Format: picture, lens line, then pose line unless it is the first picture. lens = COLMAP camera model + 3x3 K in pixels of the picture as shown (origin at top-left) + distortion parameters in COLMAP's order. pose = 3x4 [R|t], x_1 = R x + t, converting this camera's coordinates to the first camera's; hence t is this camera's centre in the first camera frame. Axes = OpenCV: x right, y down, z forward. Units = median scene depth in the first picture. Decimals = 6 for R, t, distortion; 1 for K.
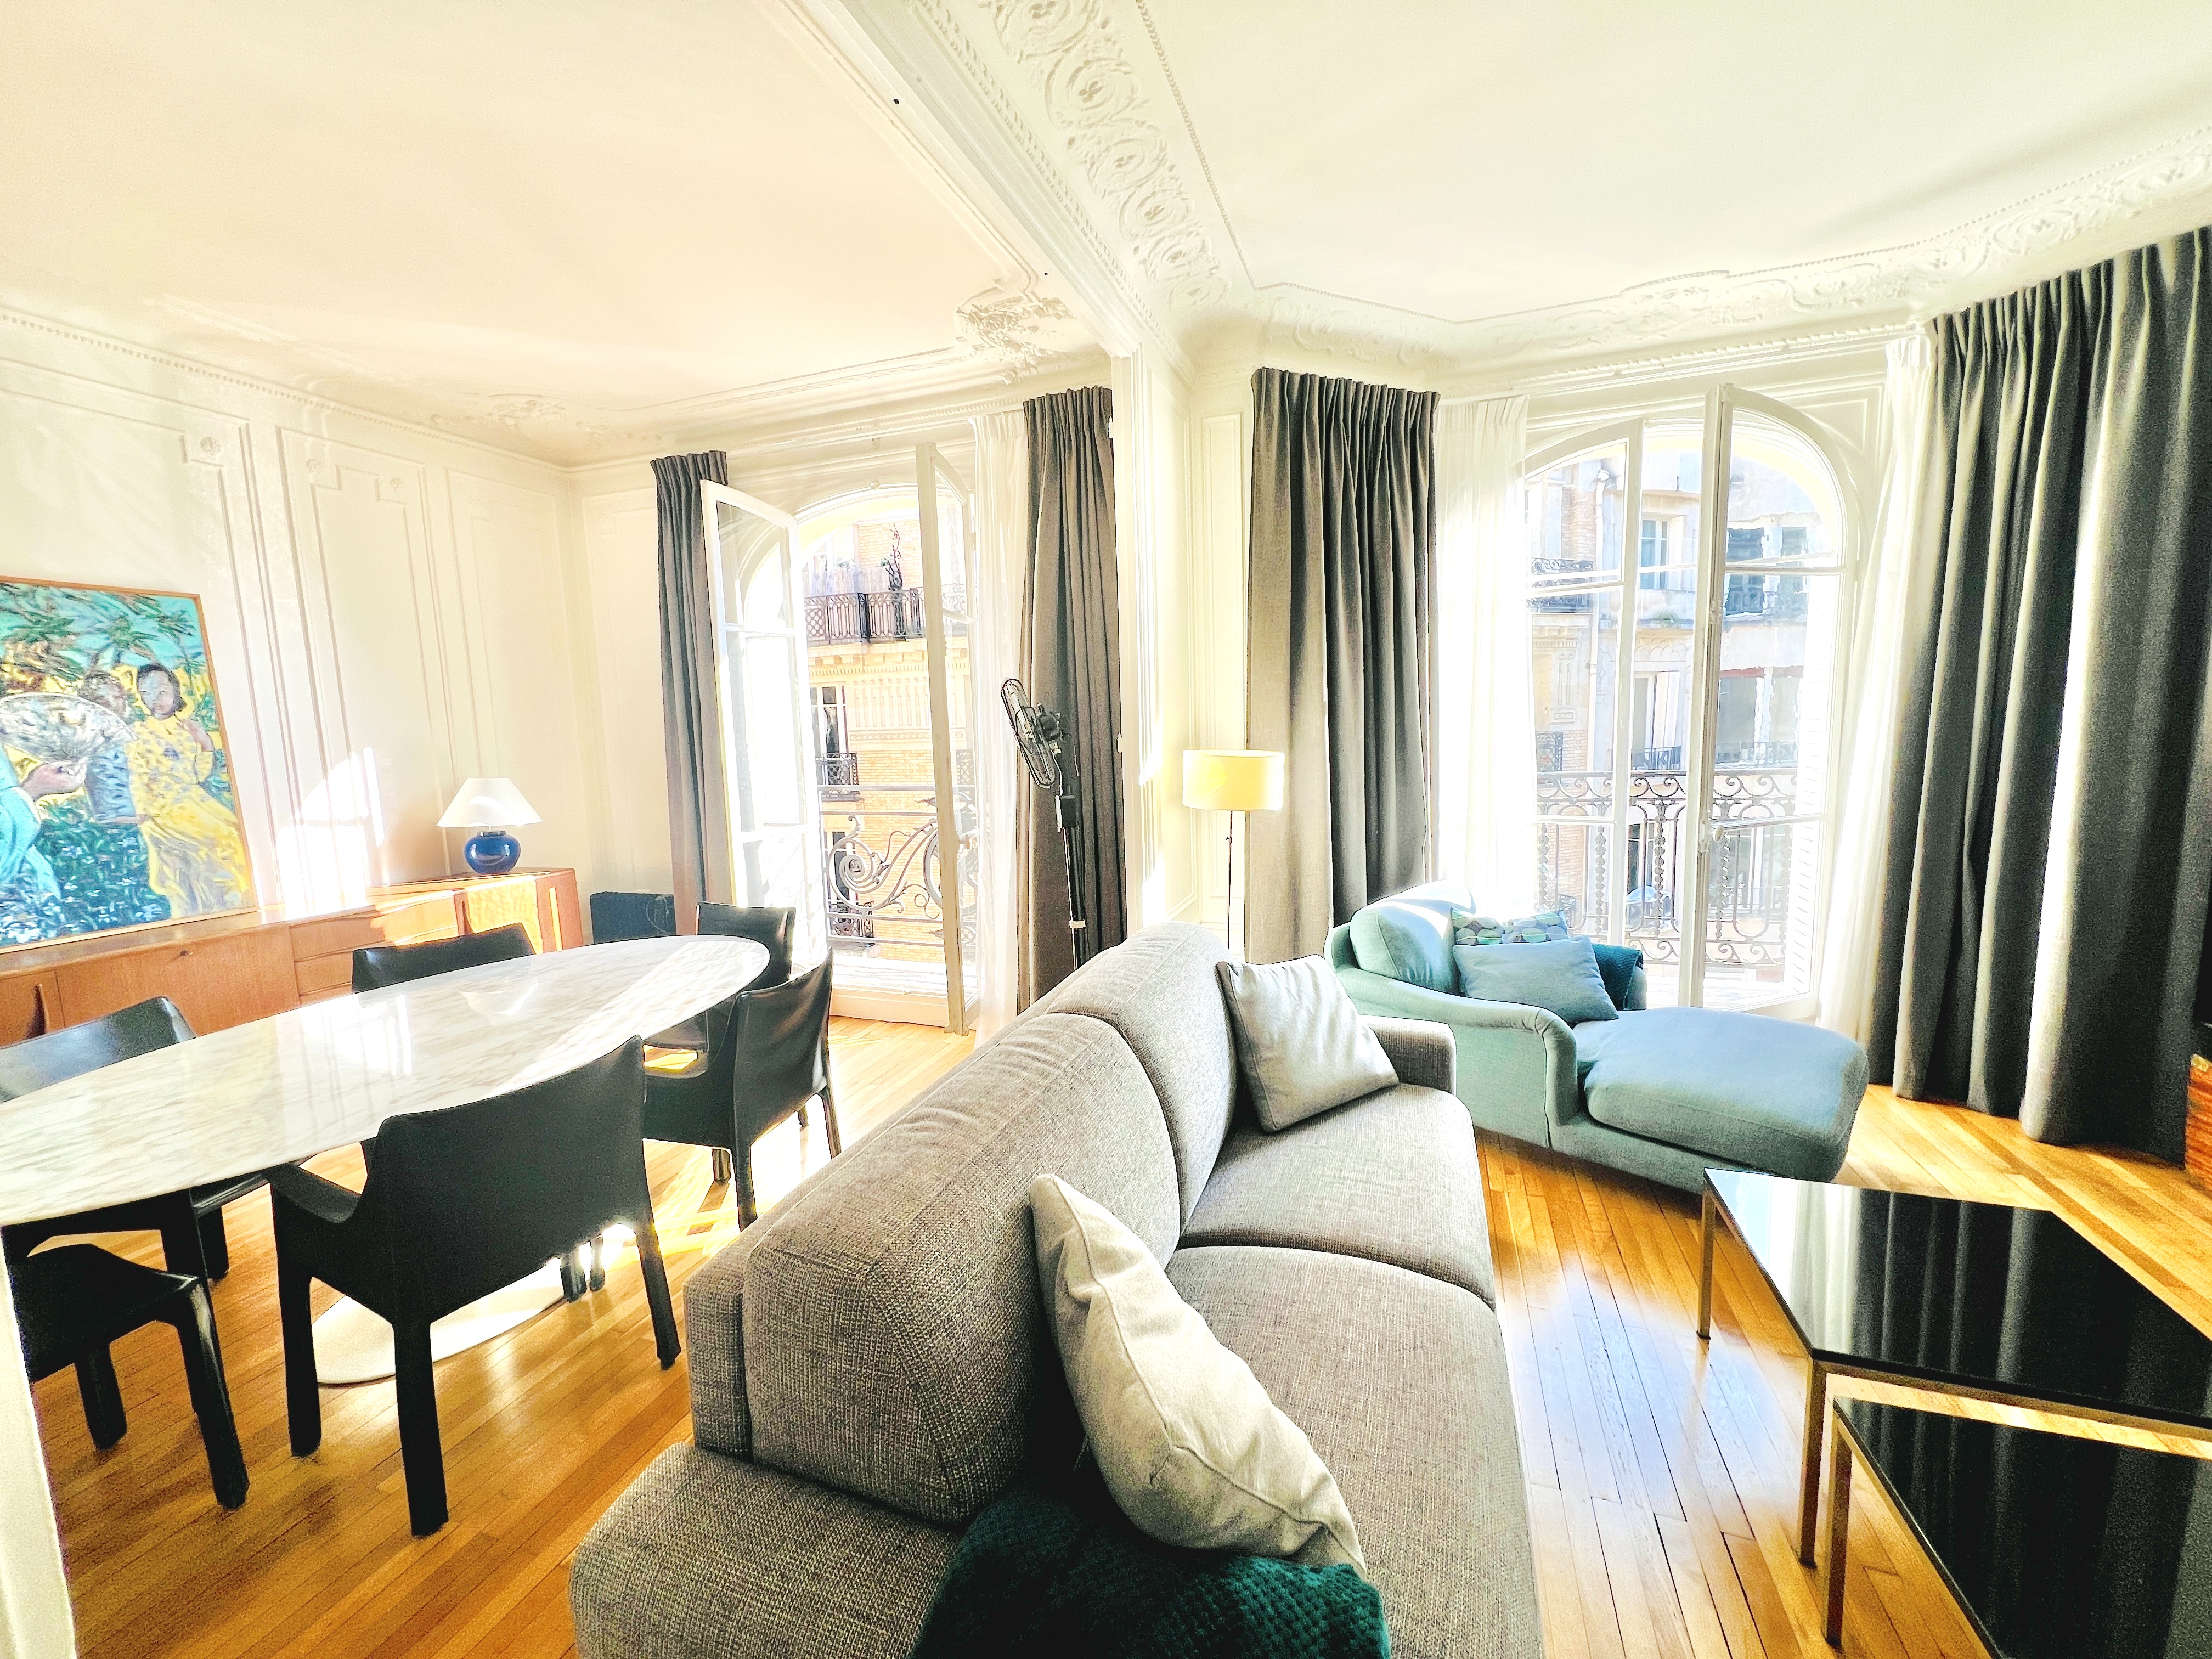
lens RADIAL K [[887.2, 0, 1102.1], [0, 887.2, 826.9], [0, 0, 1]] dist [-0.000186, 0.000117]
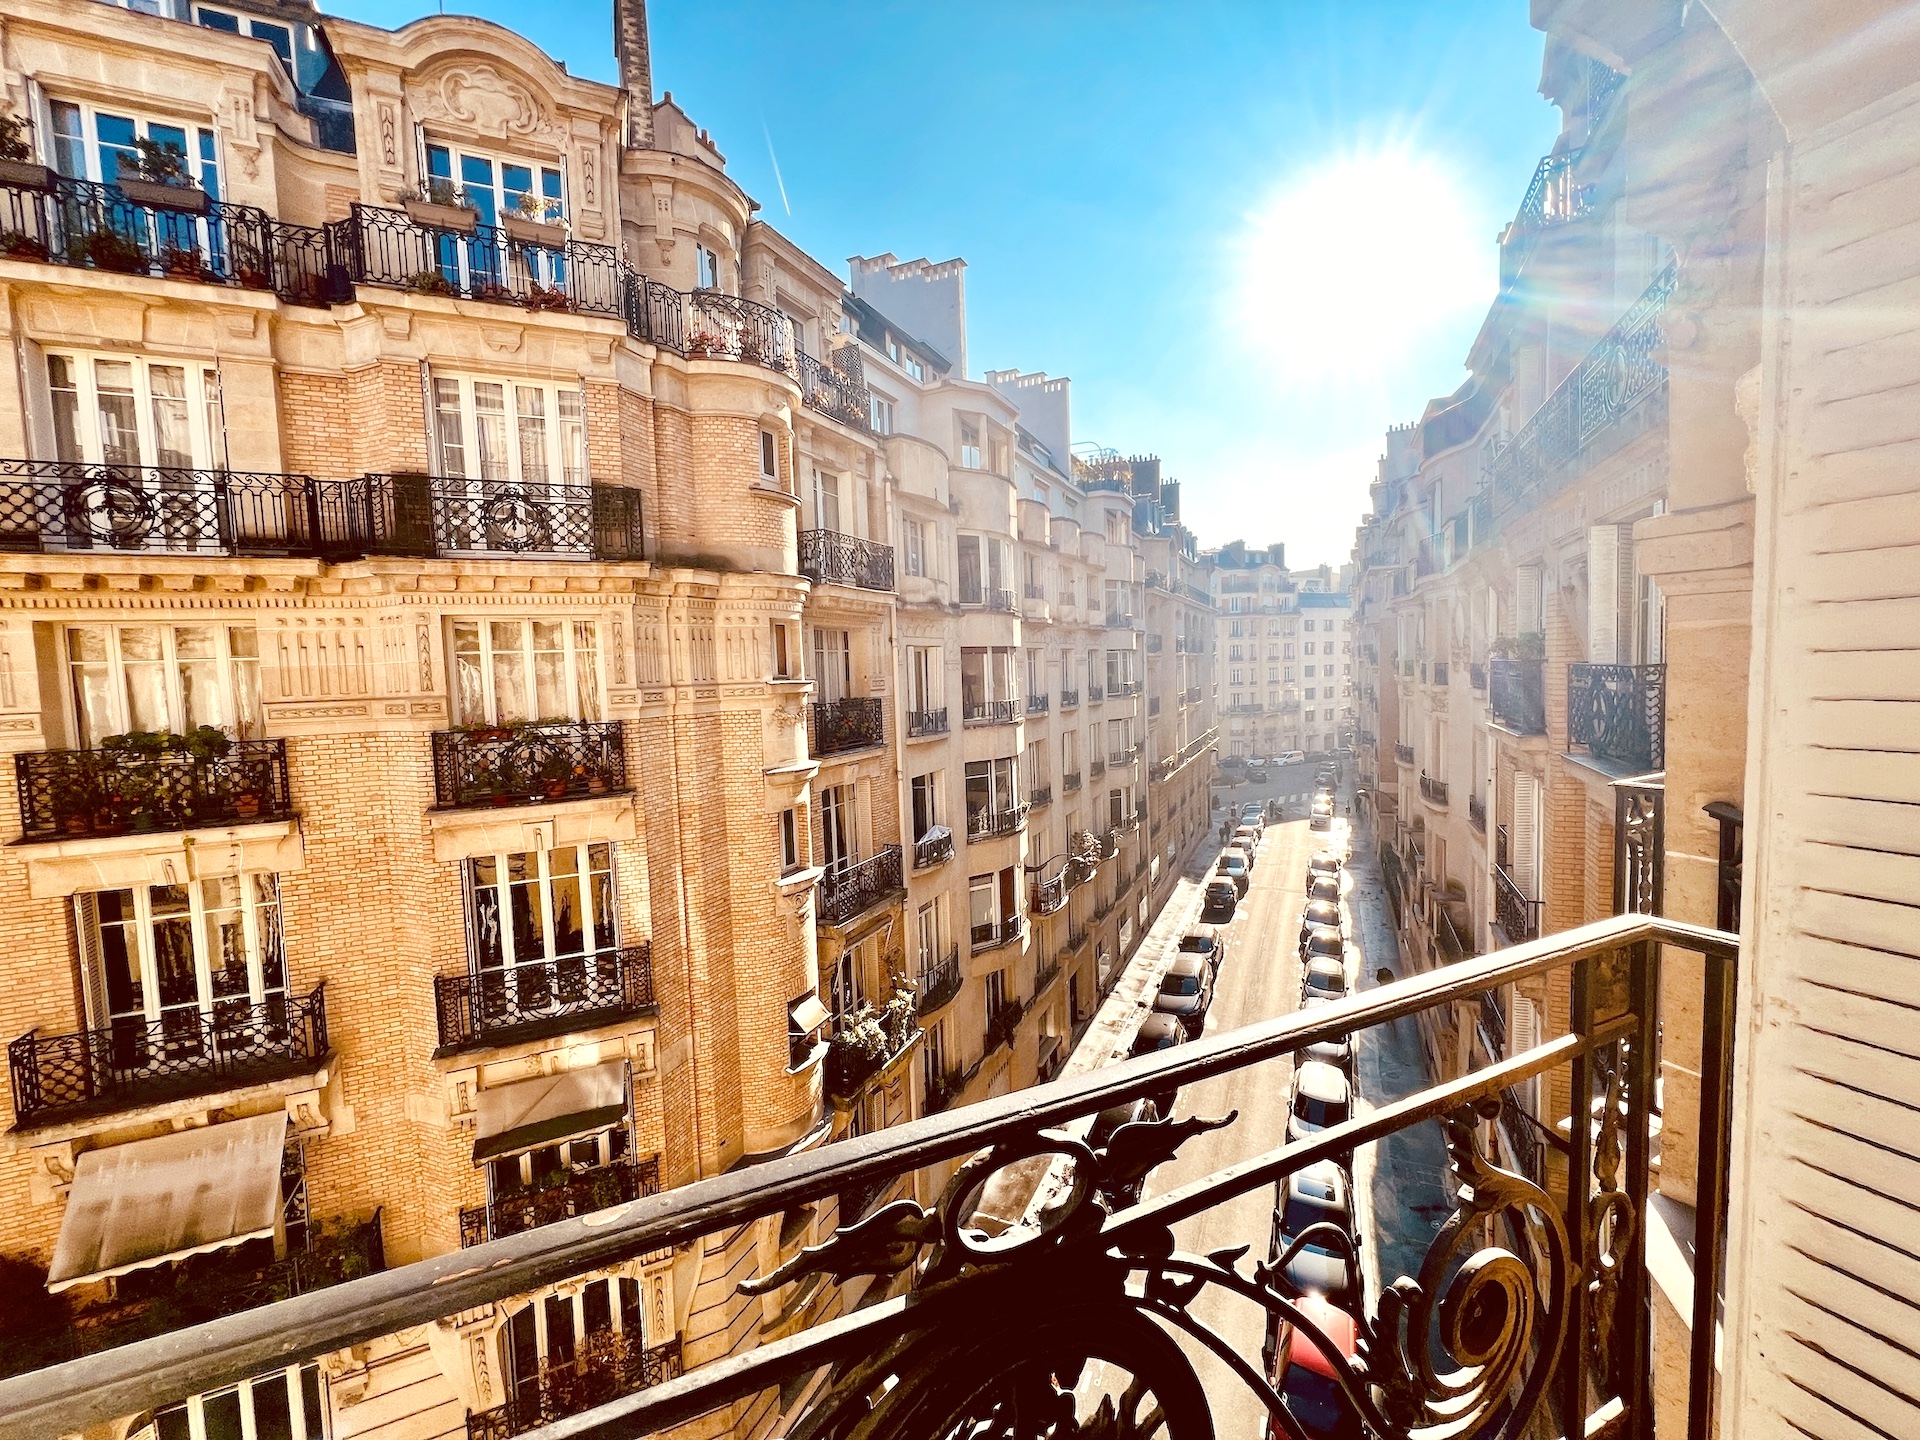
lens RADIAL K [[770.1, 0, 959.0], [0, 770.1, 707.2], [0, 0, 1]] dist [-0.000186, 0.000117]
pose [[0.716083, -0.030834, 0.697334, -0.424456], [0.097441, 0.993657, -0.056125, -0.176965], [-0.691181, 0.108139, 0.714545, 1.362974]]
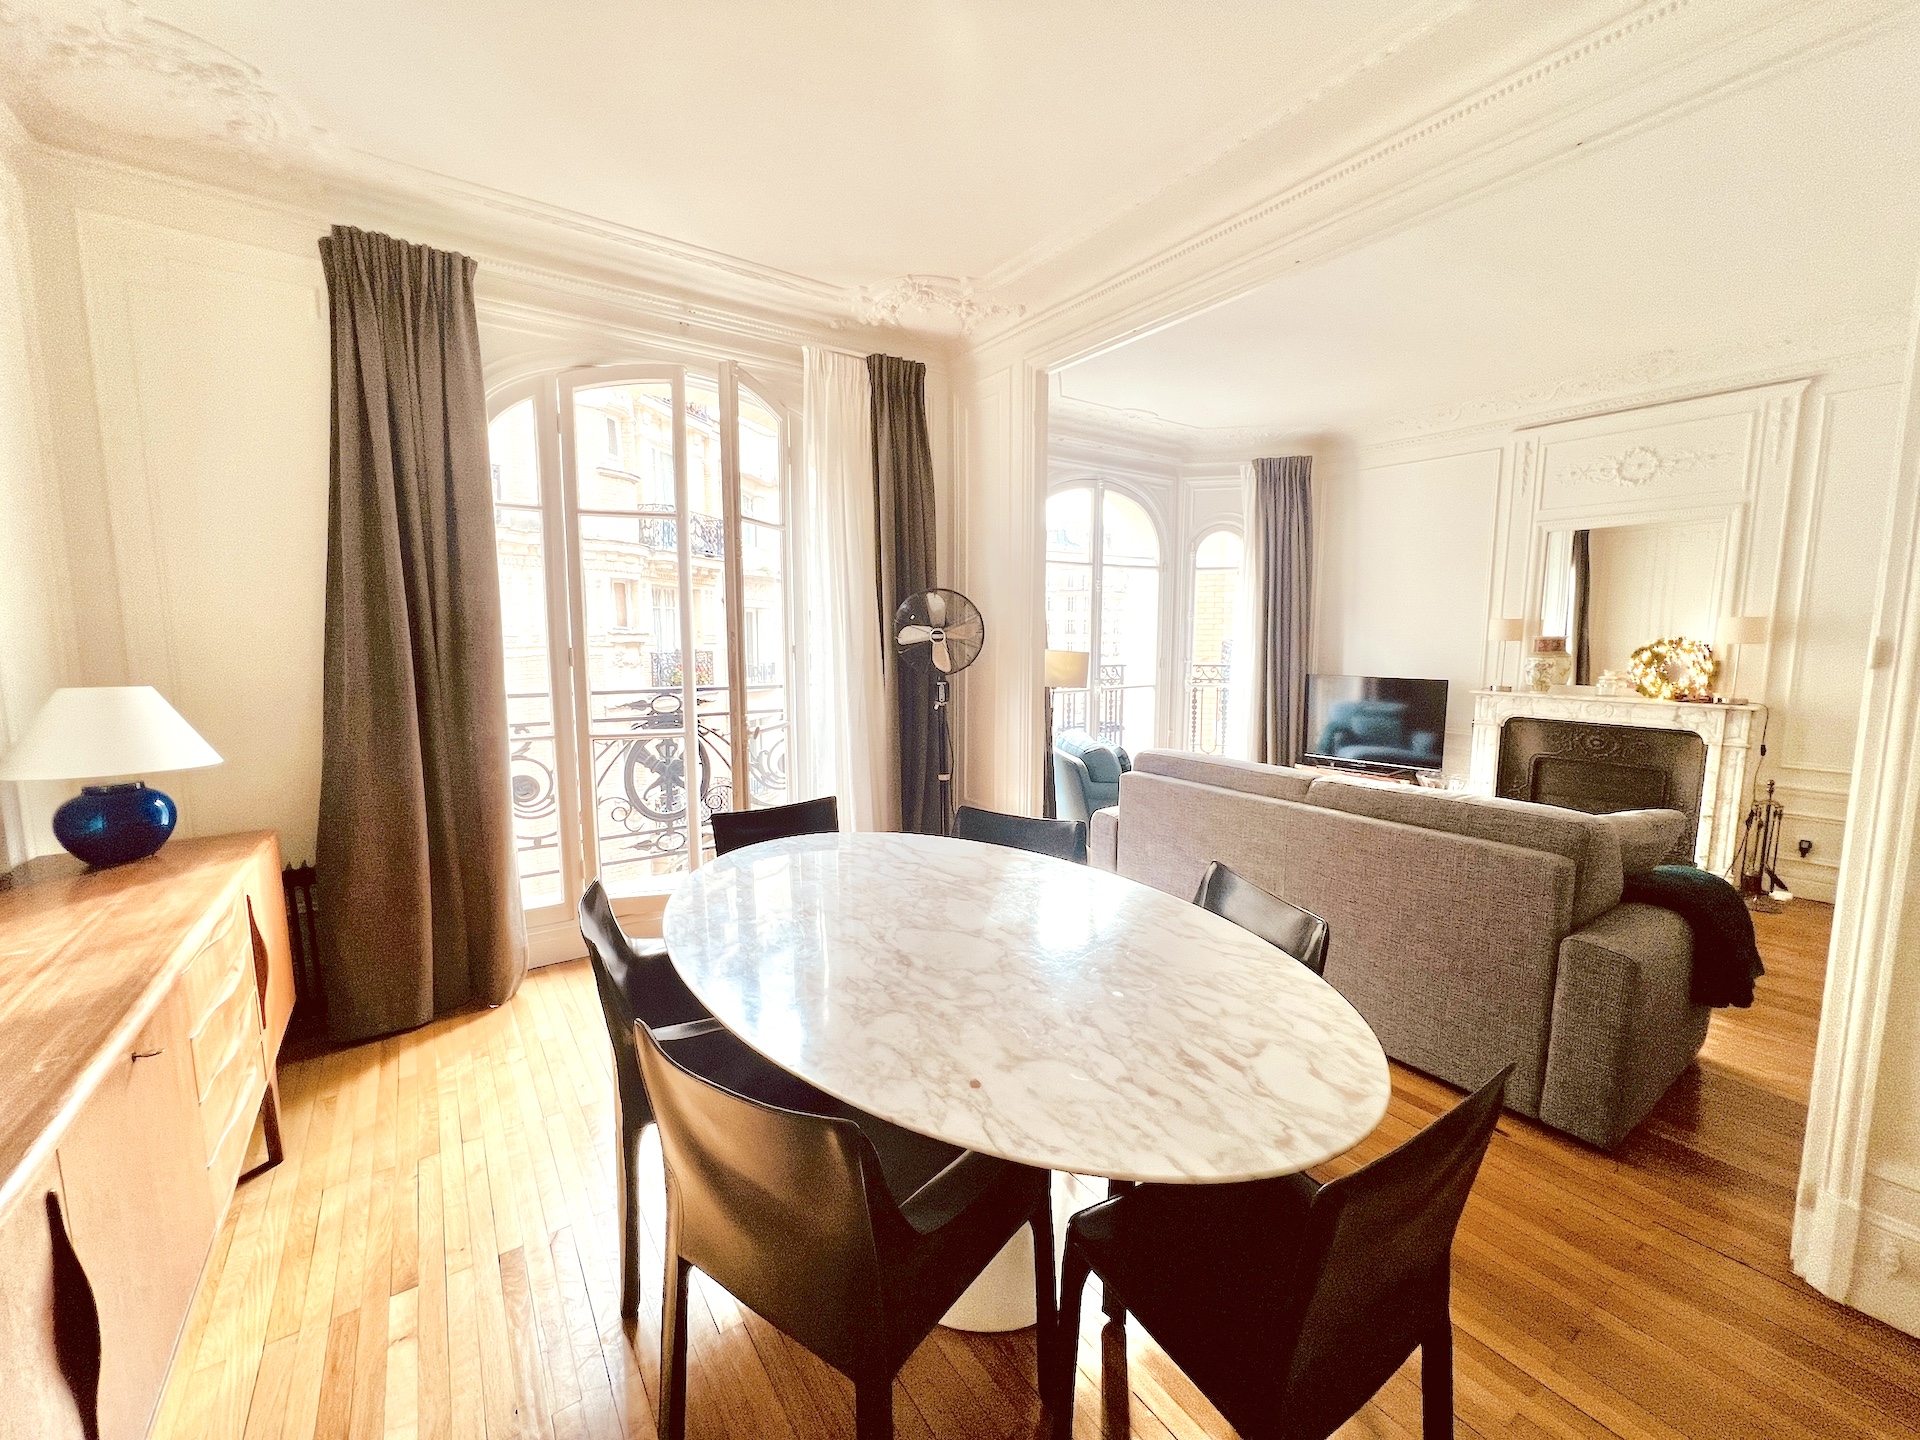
lens RADIAL K [[770.1, 0, 961.0], [0, 770.1, 717.4], [0, 0, 1]] dist [-0.000186, 0.000117]
pose [[0.575260, -0.060253, 0.815748, -1.023502], [0.080382, 0.996620, 0.016928, -0.003676], [-0.814011, 0.055833, 0.578159, 0.387012]]
